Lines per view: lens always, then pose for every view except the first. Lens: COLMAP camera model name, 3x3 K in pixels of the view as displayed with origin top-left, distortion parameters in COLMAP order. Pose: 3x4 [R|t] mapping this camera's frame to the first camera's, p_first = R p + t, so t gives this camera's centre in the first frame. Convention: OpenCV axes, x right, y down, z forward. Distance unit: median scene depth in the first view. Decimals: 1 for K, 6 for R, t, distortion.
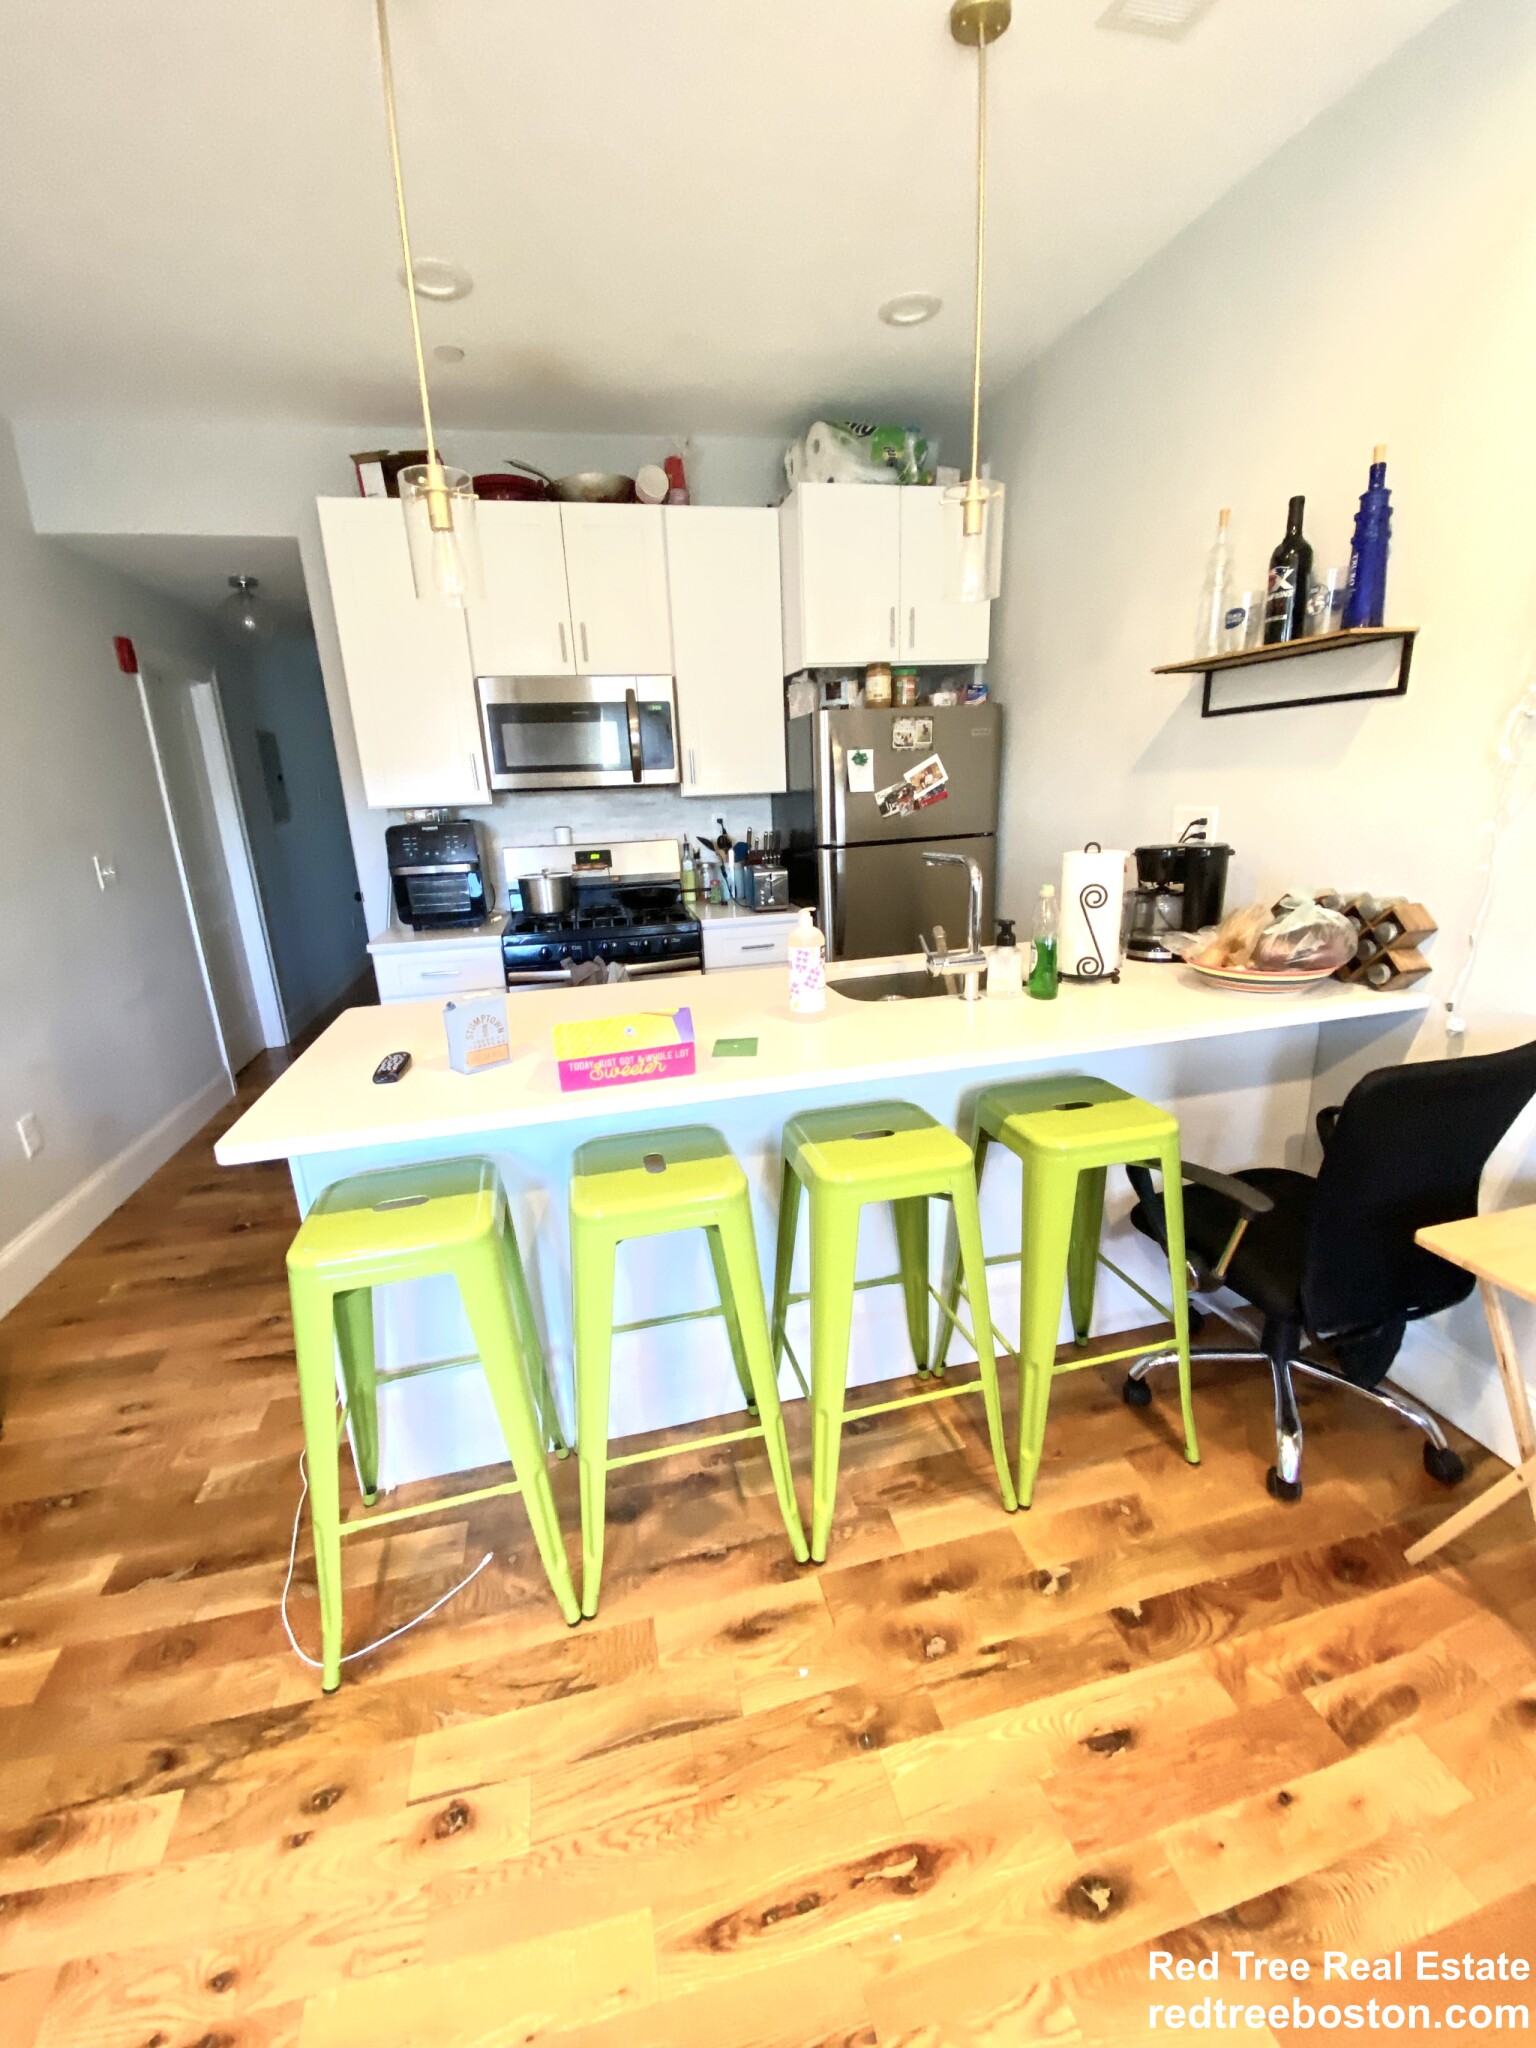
lens RADIAL K [[879.7, 0, 768.0], [0, 879.7, 1024.0], [0, 0, 1]] dist [-0.001421, -0.000423]
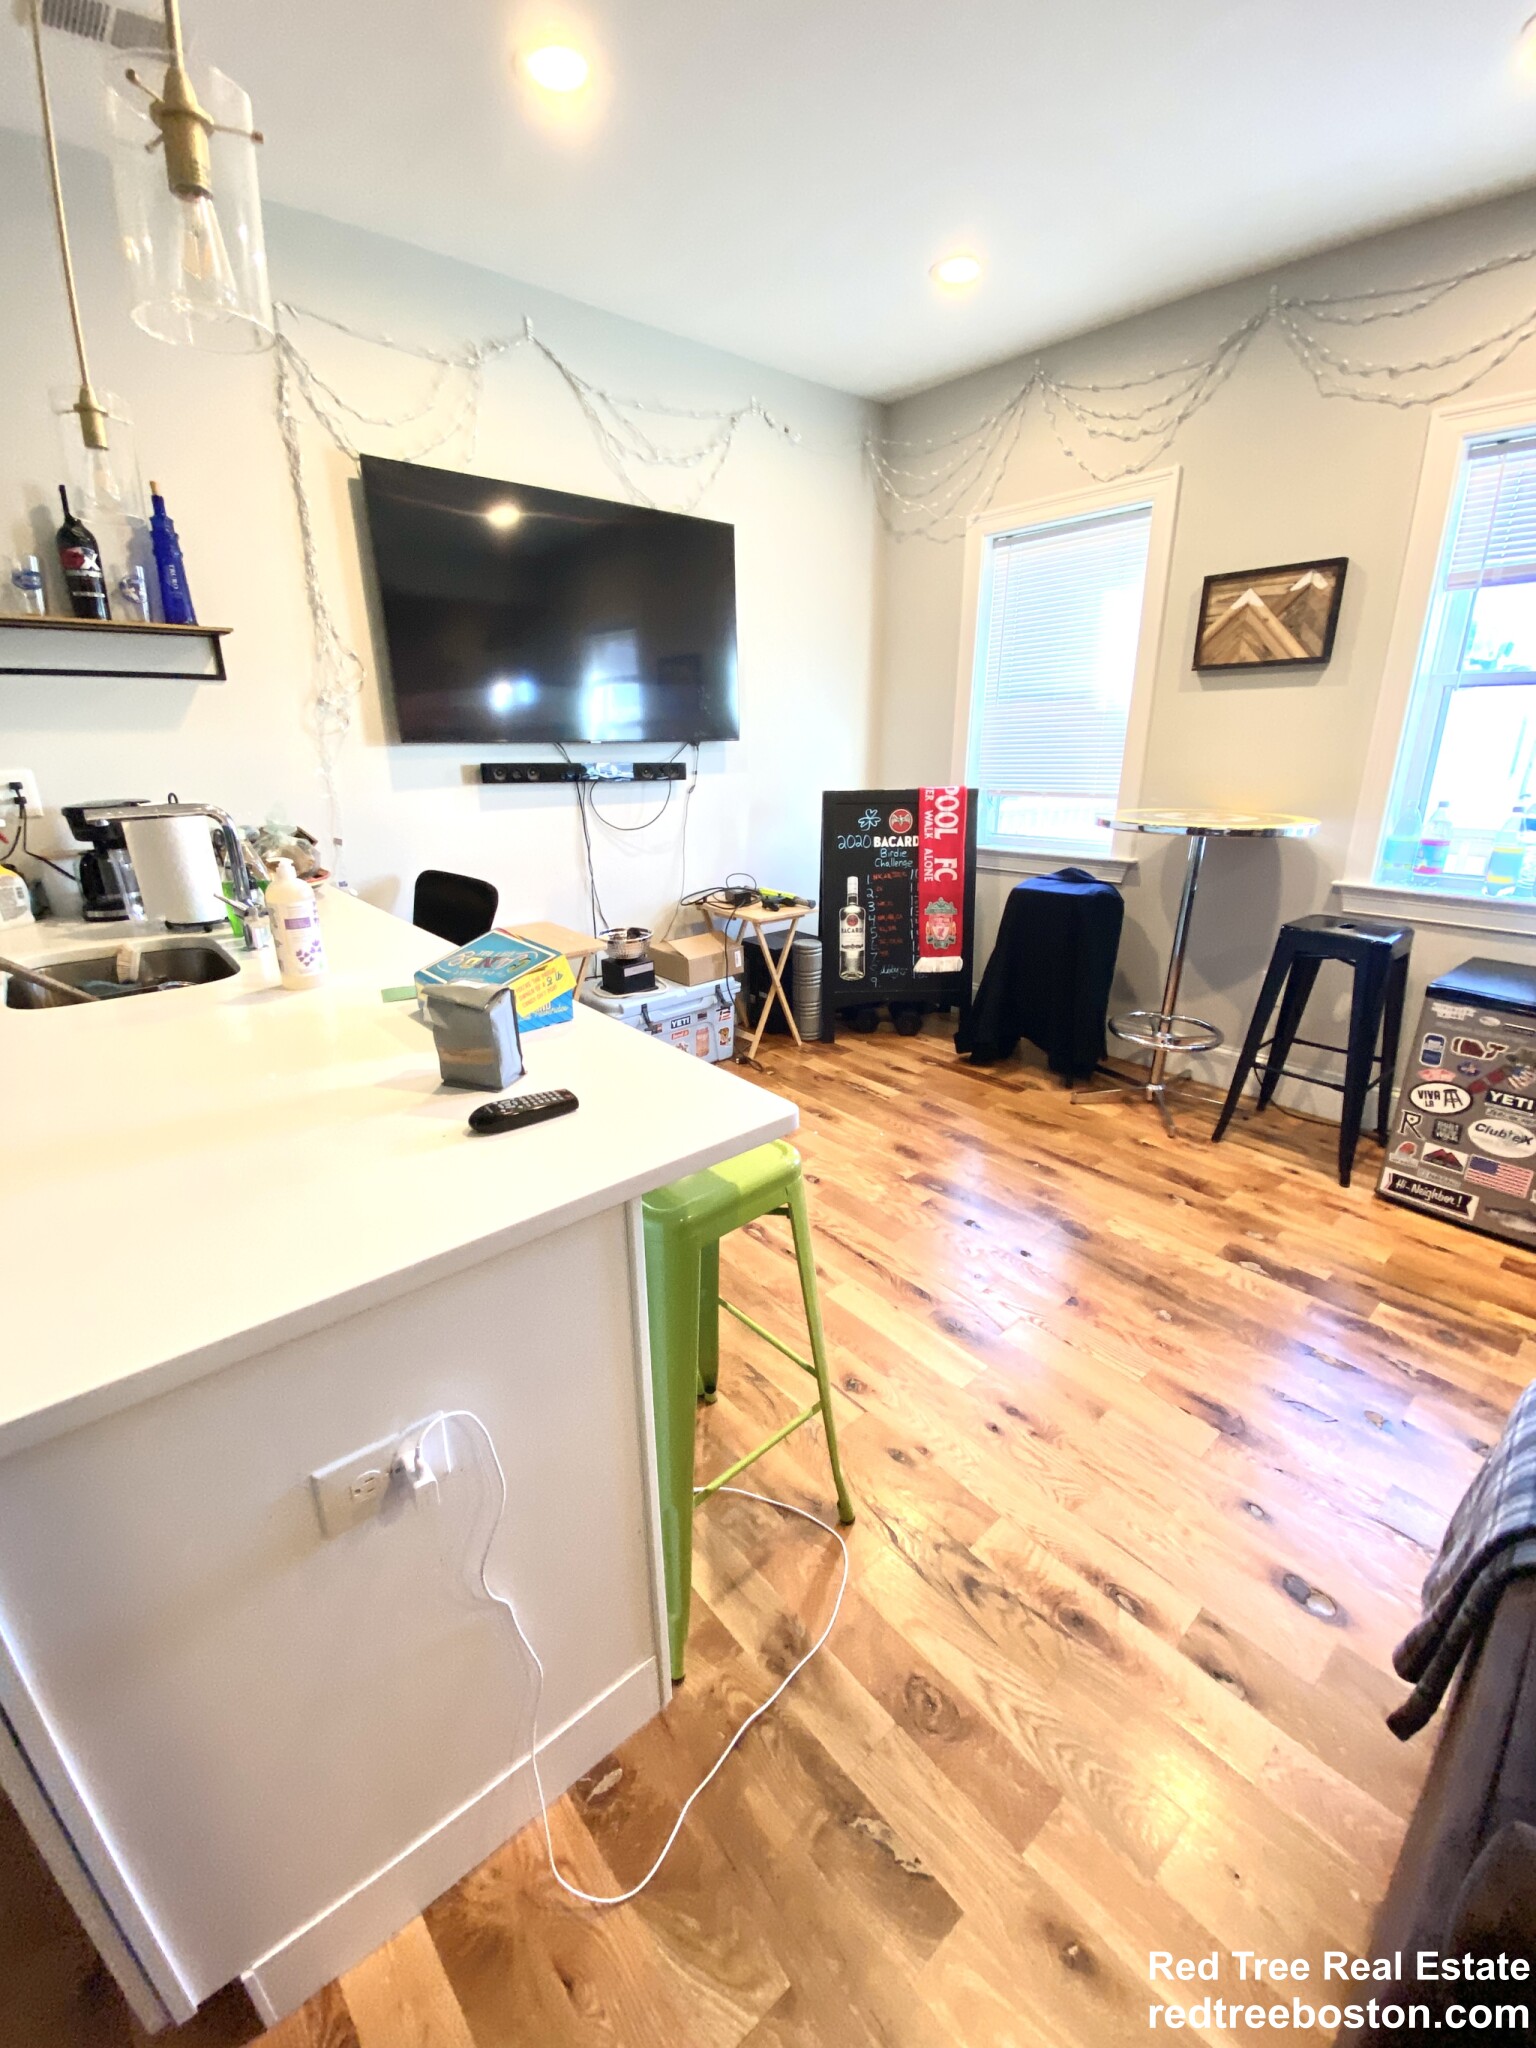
lens RADIAL K [[815.5, 0, 768.0], [0, 815.5, 1024.0], [0, 0, 1]] dist [-0.000544, -0.000111]
pose [[-0.462580, -0.239965, 0.853485, -0.941499], [0.273749, 0.876975, 0.394938, -0.169553], [-0.843257, 0.416331, -0.339981, 0.946797]]
